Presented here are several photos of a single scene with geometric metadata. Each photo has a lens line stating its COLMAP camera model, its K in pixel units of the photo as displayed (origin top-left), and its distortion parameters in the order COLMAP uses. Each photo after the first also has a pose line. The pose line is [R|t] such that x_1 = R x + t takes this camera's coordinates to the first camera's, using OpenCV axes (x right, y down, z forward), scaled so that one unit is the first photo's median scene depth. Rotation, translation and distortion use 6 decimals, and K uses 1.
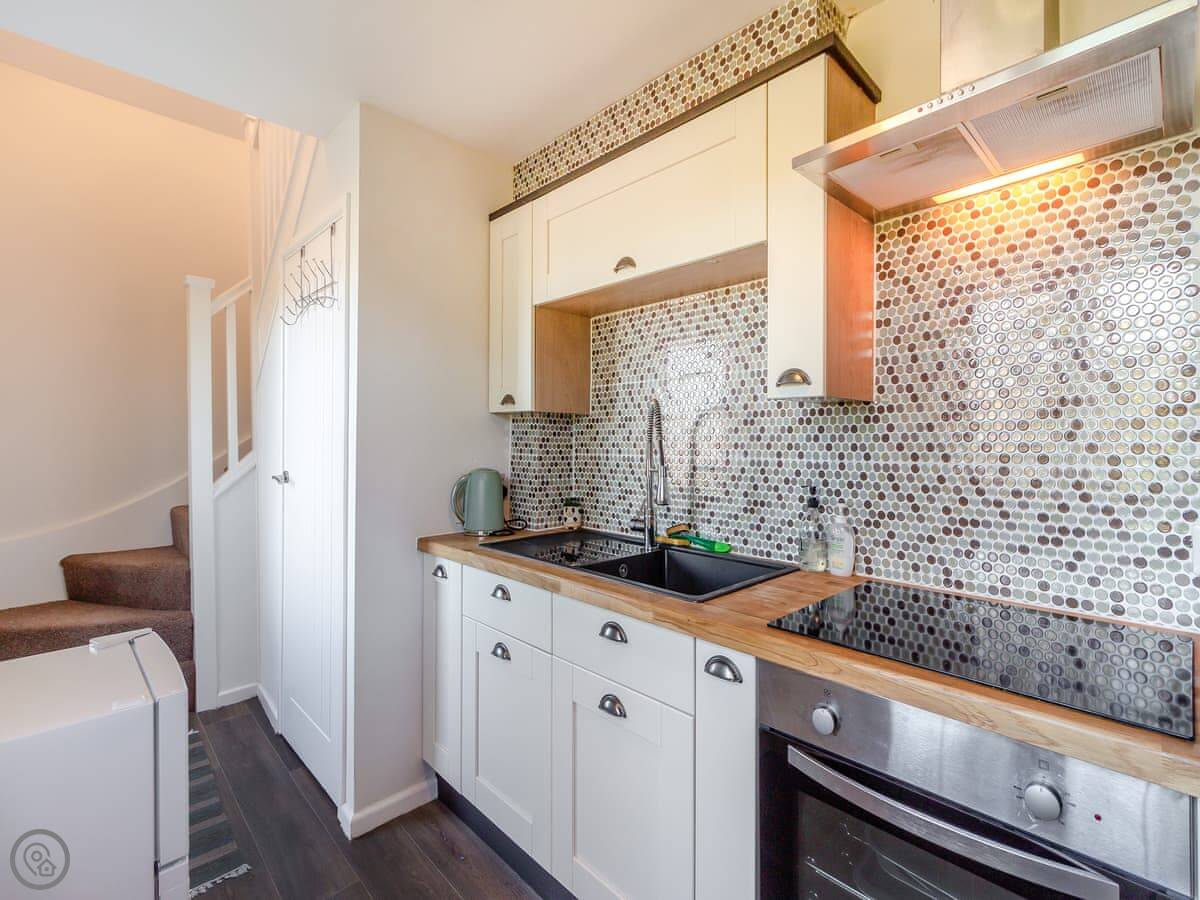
lens RADIAL K [[595.1, 0, 593.0], [0, 595.1, 414.8], [0, 0, 1]] dist [-0.000584, -0.000186]
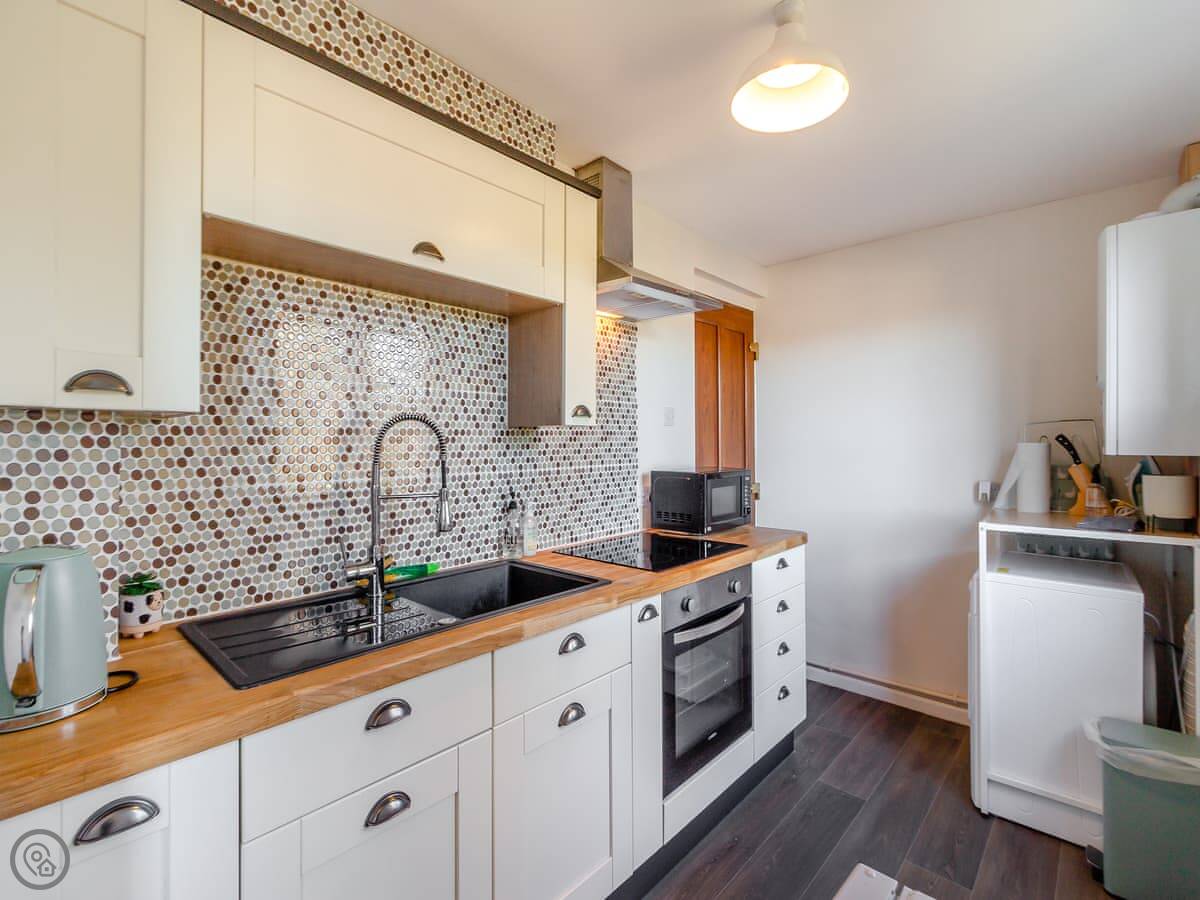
lens RADIAL K [[554.7, 0, 601.9], [0, 554.7, 440.8], [0, 0, 1]] dist [-0.002369, 0.000209]
pose [[-0.108287, 0.026720, 0.993761, -0.552744], [-0.013155, 0.999513, -0.028308, 0.028763], [-0.994033, -0.016138, -0.107883, 0.633087]]
